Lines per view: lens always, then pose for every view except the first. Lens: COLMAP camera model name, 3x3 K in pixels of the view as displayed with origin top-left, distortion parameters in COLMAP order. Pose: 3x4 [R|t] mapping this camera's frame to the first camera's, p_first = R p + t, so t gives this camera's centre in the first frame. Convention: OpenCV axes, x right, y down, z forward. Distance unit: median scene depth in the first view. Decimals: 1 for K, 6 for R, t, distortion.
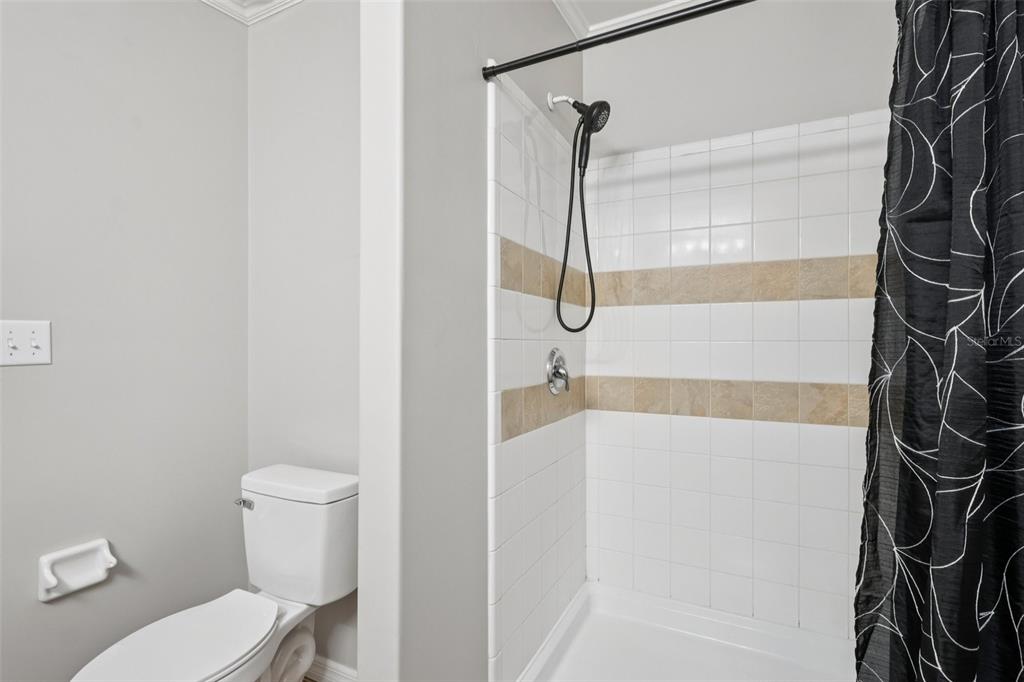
lens RADIAL K [[476.0, 0, 512.1], [0, 476.0, 345.5], [0, 0, 1]] dist [-0.009324, 0.002008]
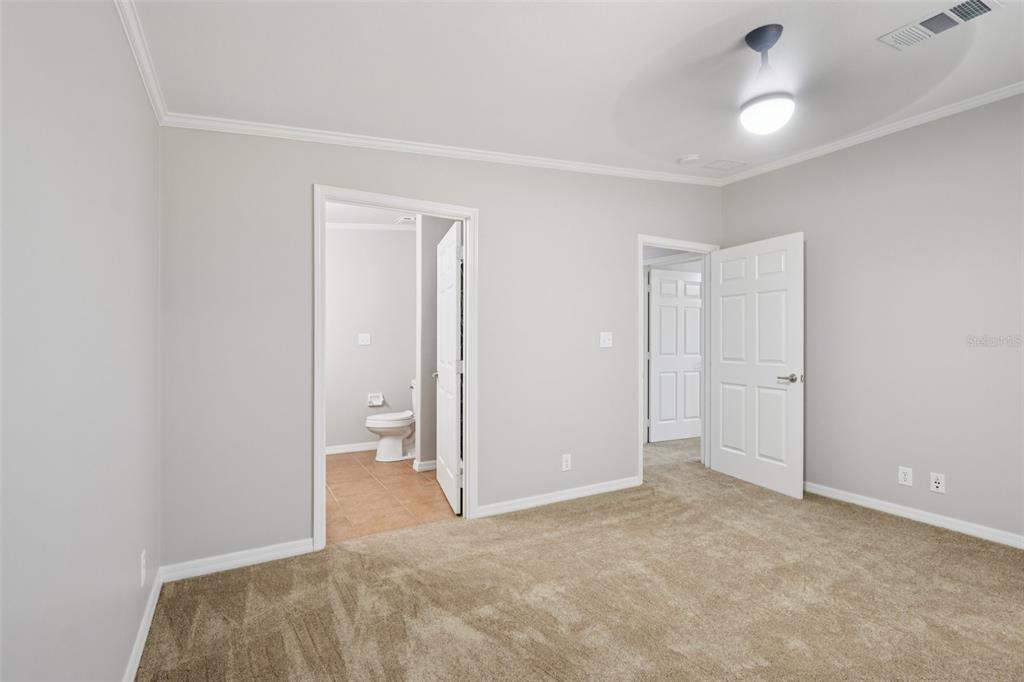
lens RADIAL K [[476.0, 0, 509.9], [0, 476.0, 338.8], [0, 0, 1]] dist [-0.009324, 0.002008]
pose [[0.830285, 0.000230, -0.557339, 2.004856], [-0.003275, 0.999985, -0.004467, 0.002655], [0.557329, 0.005534, 0.830273, -1.495543]]
